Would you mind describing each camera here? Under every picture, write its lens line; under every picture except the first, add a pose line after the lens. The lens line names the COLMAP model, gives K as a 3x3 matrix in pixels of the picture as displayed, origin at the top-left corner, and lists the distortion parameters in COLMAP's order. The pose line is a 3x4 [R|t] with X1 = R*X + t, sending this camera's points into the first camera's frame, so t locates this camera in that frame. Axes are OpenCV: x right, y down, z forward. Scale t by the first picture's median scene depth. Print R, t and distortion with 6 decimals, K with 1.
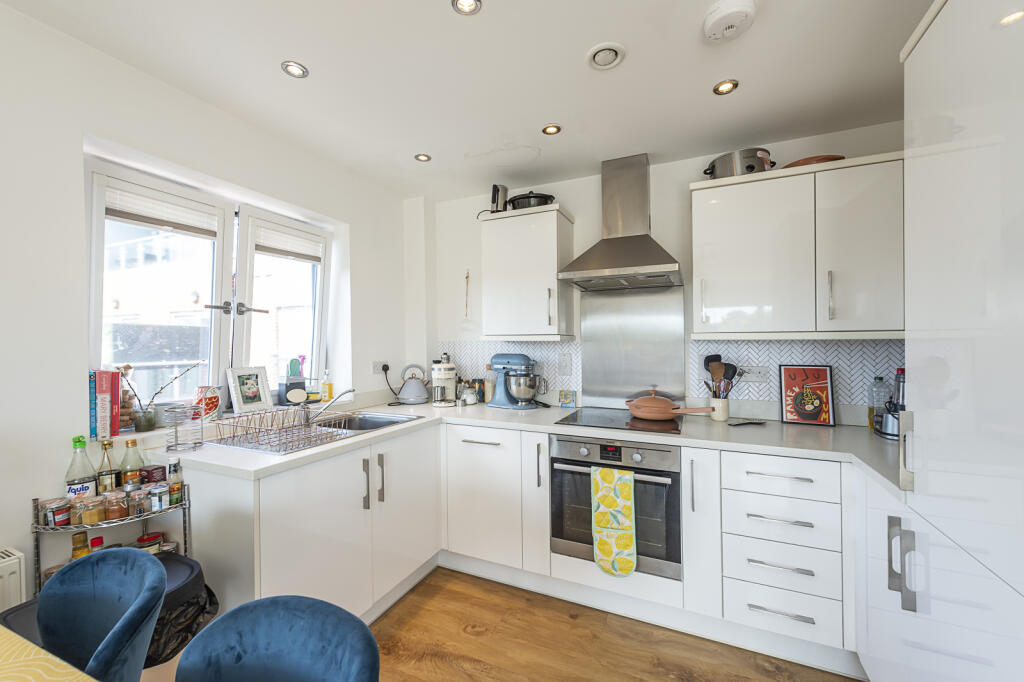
lens RADIAL K [[415.2, 0, 512.0], [0, 415.2, 341.0], [0, 0, 1]] dist [0.002780, 0.000211]
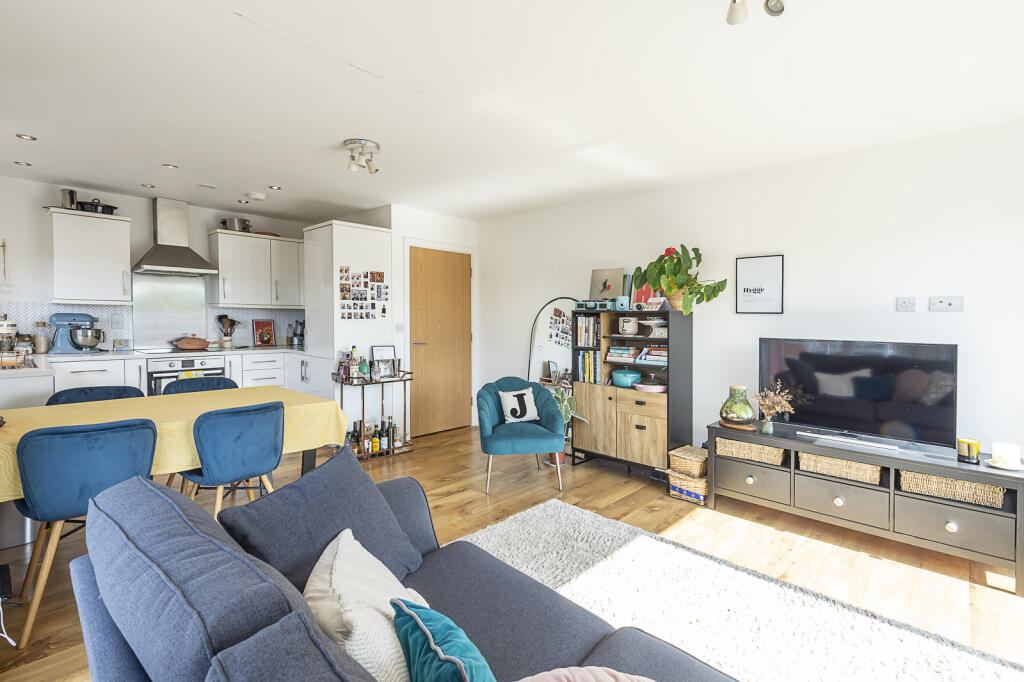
lens RADIAL K [[449.3, 0, 512.0], [0, 449.3, 341.0], [0, 0, 1]] dist [0.001175, 0.000253]
pose [[0.299527, -0.046368, 0.952961, -1.138593], [-0.021614, 0.998232, 0.055364, 0.008143], [-0.953843, -0.037180, 0.297995, -0.946121]]
